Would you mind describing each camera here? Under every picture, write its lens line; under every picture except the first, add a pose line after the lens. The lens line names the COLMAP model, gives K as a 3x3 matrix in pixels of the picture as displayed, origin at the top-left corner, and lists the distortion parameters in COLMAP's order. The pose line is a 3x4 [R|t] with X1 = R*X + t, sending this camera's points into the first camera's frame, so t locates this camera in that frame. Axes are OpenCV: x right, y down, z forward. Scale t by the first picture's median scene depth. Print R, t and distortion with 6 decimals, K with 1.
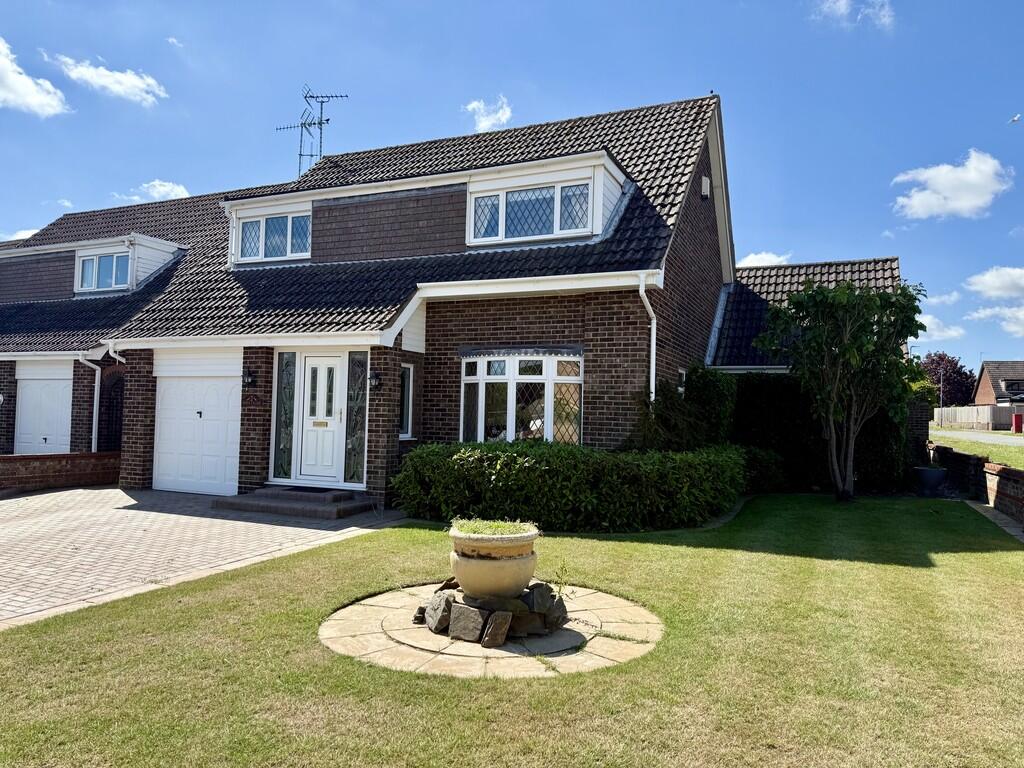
lens RADIAL K [[731.3, 0, 510.8], [0, 731.3, 390.4], [0, 0, 1]] dist [0.002665, -0.000294]
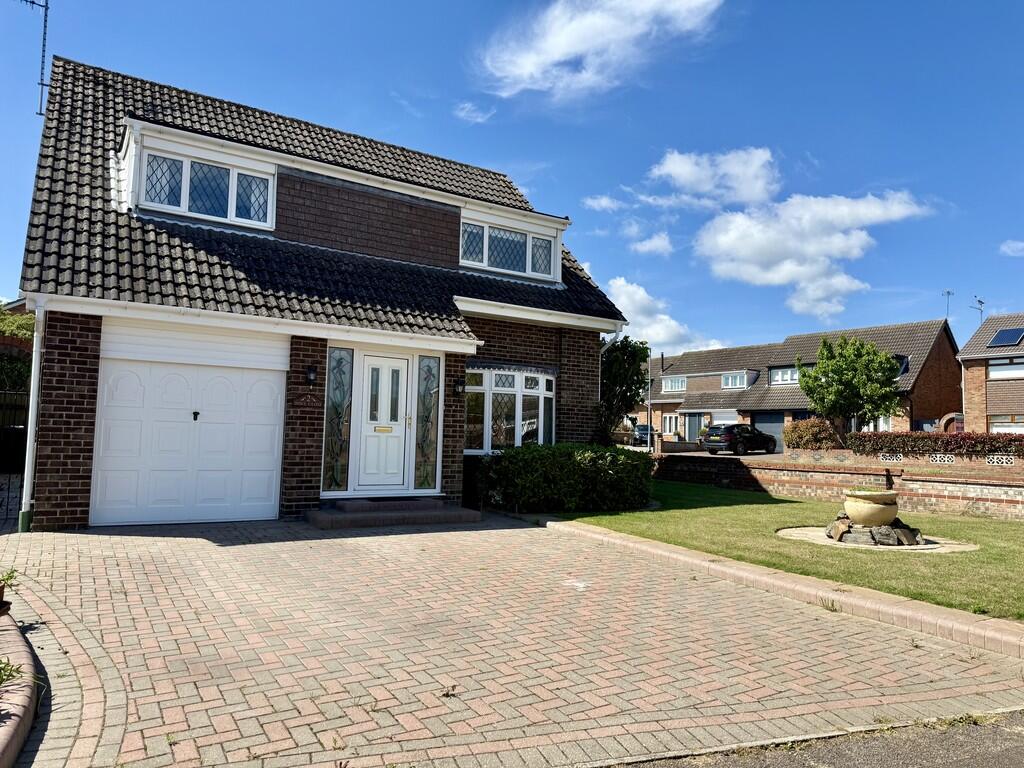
lens RADIAL K [[731.3, 0, 508.8], [0, 731.3, 378.3], [0, 0, 1]] dist [0.002665, -0.000294]
pose [[0.535386, 0.057260, 0.842664, -0.964861], [-0.051786, 0.998048, -0.034916, 0.005281], [-0.843018, -0.024945, 0.537306, 0.361727]]
